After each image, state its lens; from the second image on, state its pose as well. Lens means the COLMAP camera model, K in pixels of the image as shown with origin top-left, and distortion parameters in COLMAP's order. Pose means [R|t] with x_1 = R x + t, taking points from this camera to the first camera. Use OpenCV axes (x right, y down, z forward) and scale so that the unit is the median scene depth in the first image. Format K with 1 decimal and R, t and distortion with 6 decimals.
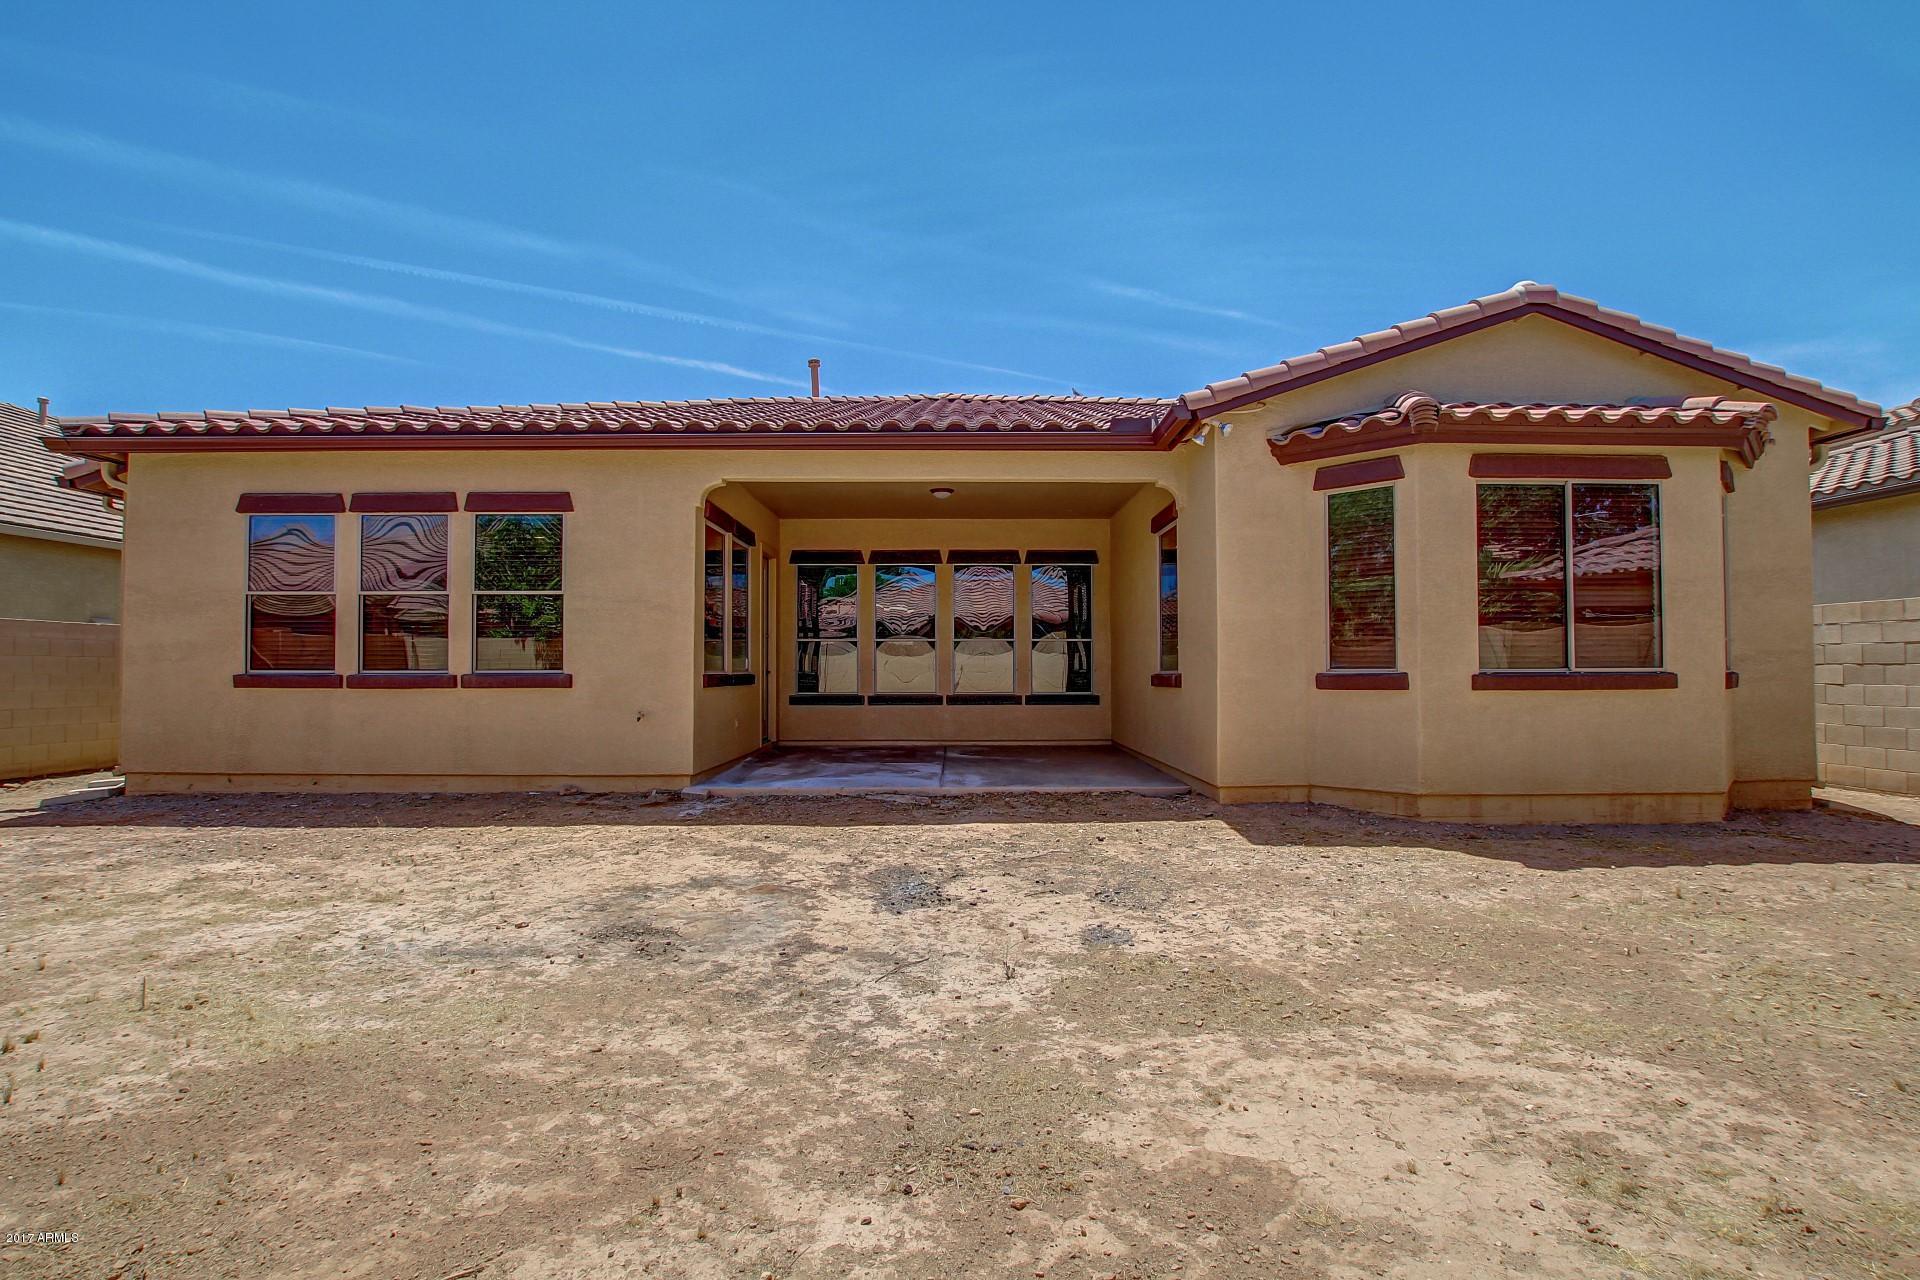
lens RADIAL K [[875.7, 0, 929.5], [0, 875.7, 640.1], [0, 0, 1]] dist [-0.029328, -0.000453]
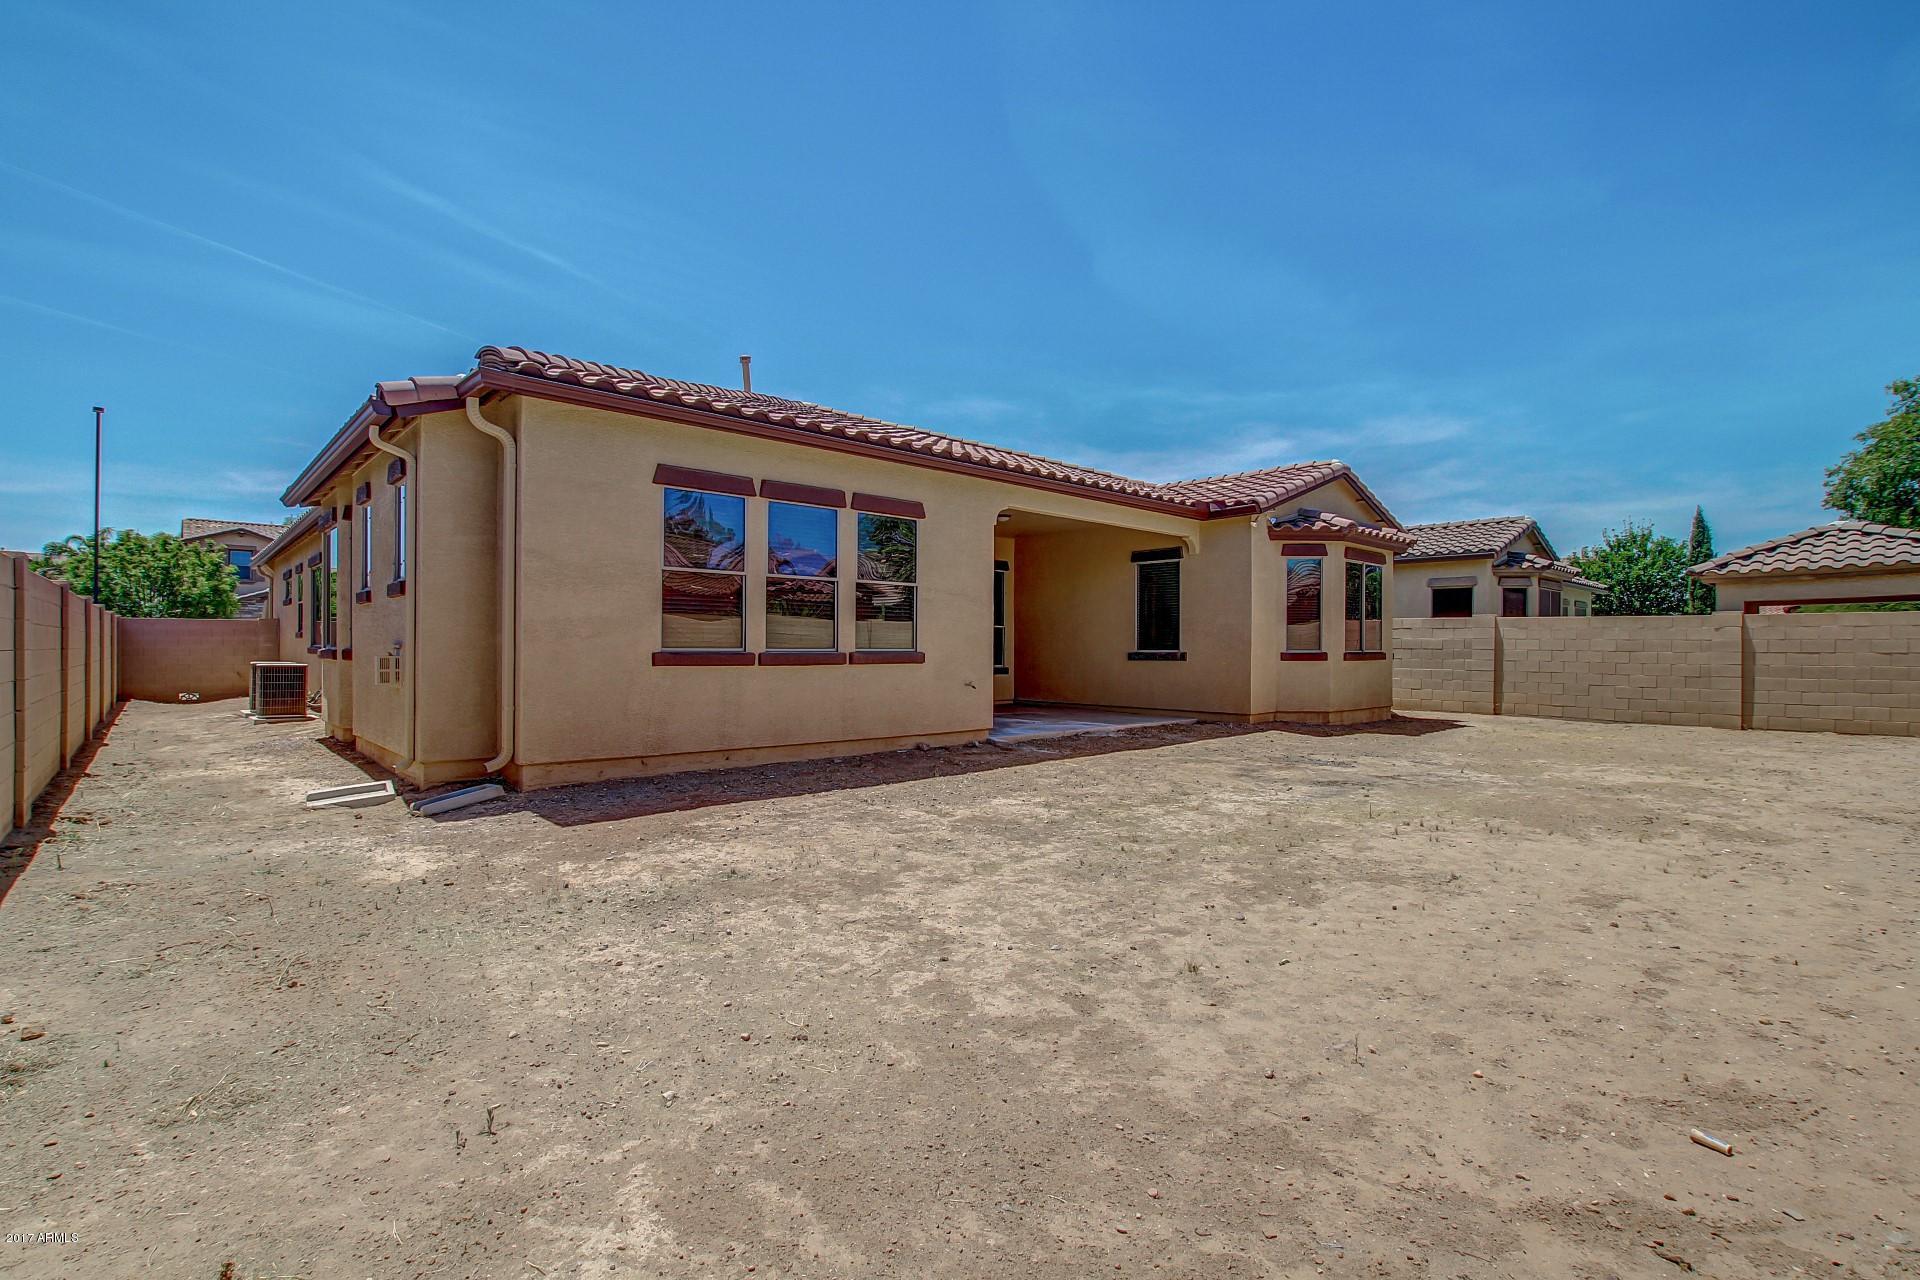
lens RADIAL K [[900.9, 0, 964.8], [0, 900.9, 650.2], [0, 0, 1]] dist [-0.033691, 0.013746]
pose [[0.734476, 0.003666, 0.678625, -1.226193], [-0.026783, 0.999363, 0.023589, 0.004568], [-0.678106, -0.035501, 0.734106, 0.029406]]
